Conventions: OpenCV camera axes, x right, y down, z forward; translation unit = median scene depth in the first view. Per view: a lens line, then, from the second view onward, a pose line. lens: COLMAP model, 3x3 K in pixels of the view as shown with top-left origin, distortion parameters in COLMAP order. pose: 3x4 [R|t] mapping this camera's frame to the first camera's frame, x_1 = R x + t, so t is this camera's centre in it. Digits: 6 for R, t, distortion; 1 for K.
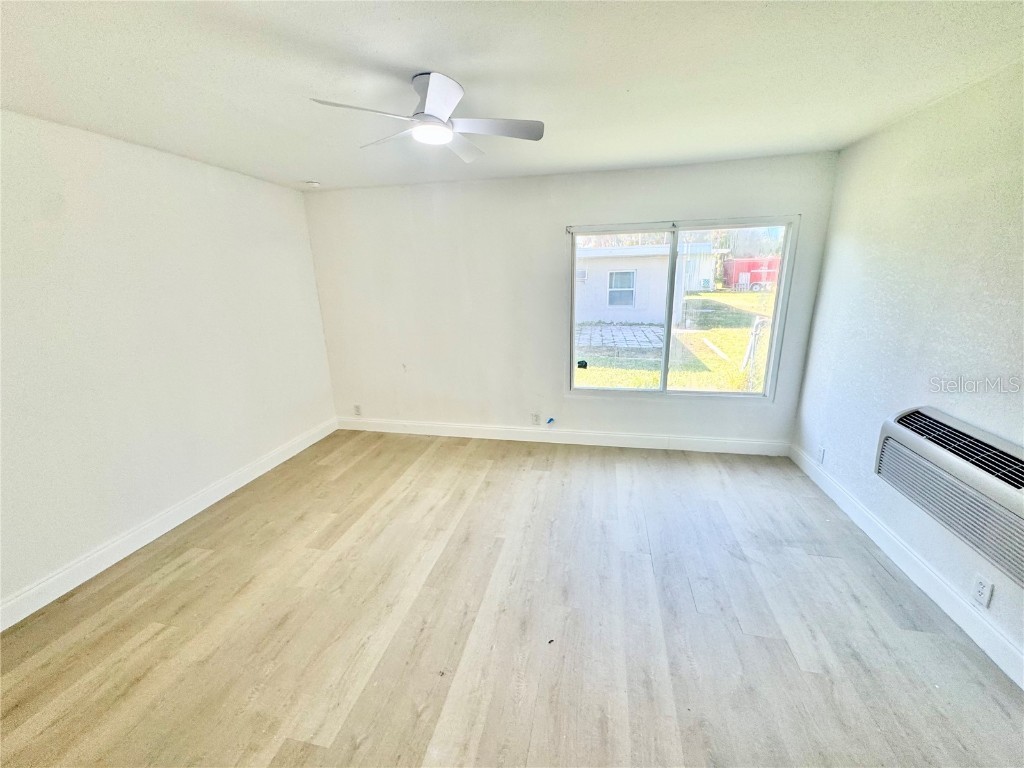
lens RADIAL K [[412.0, 0, 512.5], [0, 412.0, 384.2], [0, 0, 1]] dist [-0.001603, 0.000304]
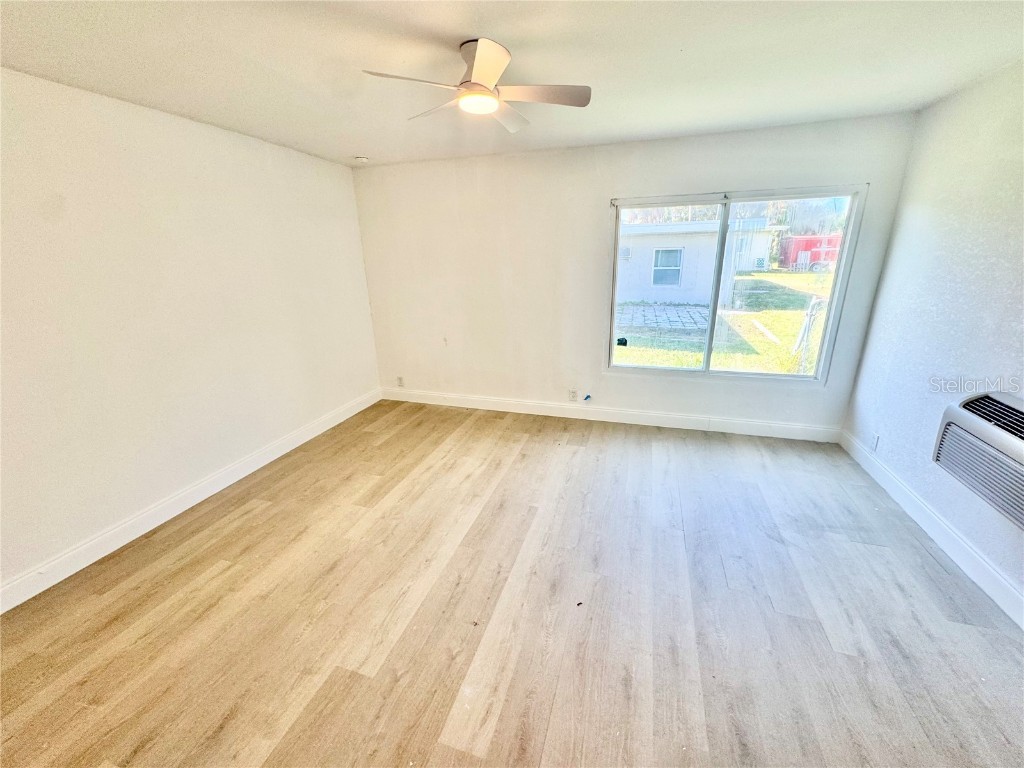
lens RADIAL K [[412.0, 0, 512.5], [0, 412.0, 384.2], [0, 0, 1]] dist [-0.001603, 0.000304]
pose [[0.995362, 0.031822, -0.090786, 0.001319], [-0.027486, 0.998439, 0.048617, 0.021385], [0.092192, -0.045896, 0.994683, -0.019198]]
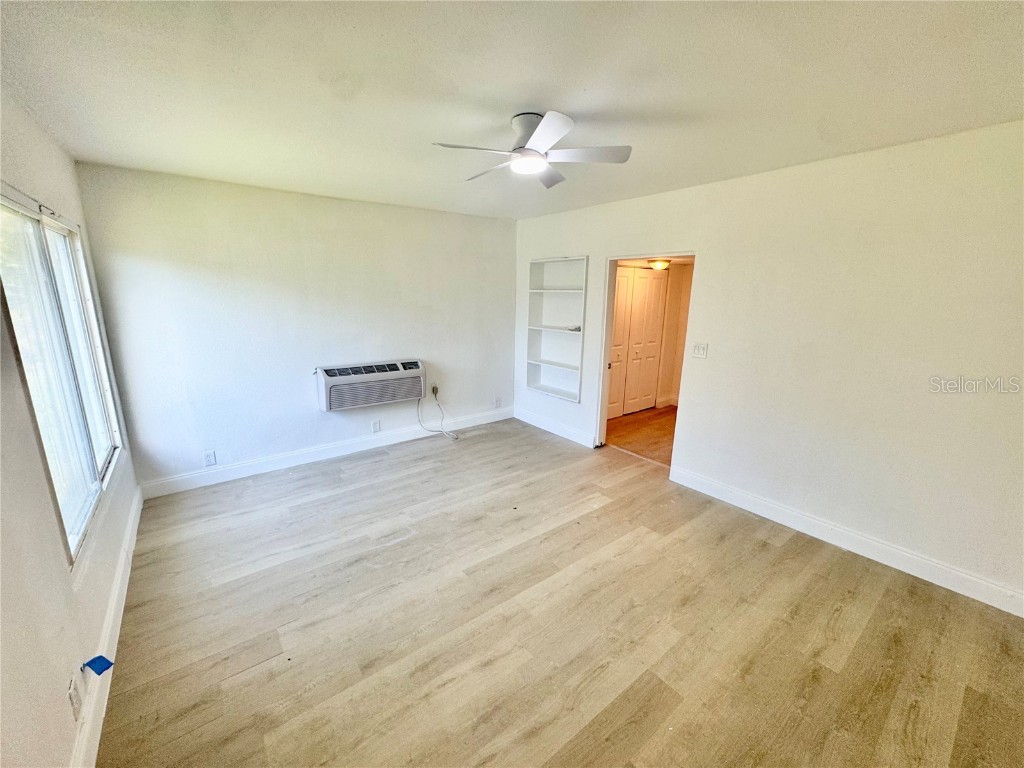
lens RADIAL K [[412.0, 0, 512.5], [0, 412.0, 384.2], [0, 0, 1]] dist [-0.001603, 0.000304]
pose [[-0.770443, -0.121167, 0.625889, -0.730879], [0.176785, 0.902662, 0.392363, -0.403333], [-0.612507, 0.412941, -0.674029, 1.587493]]
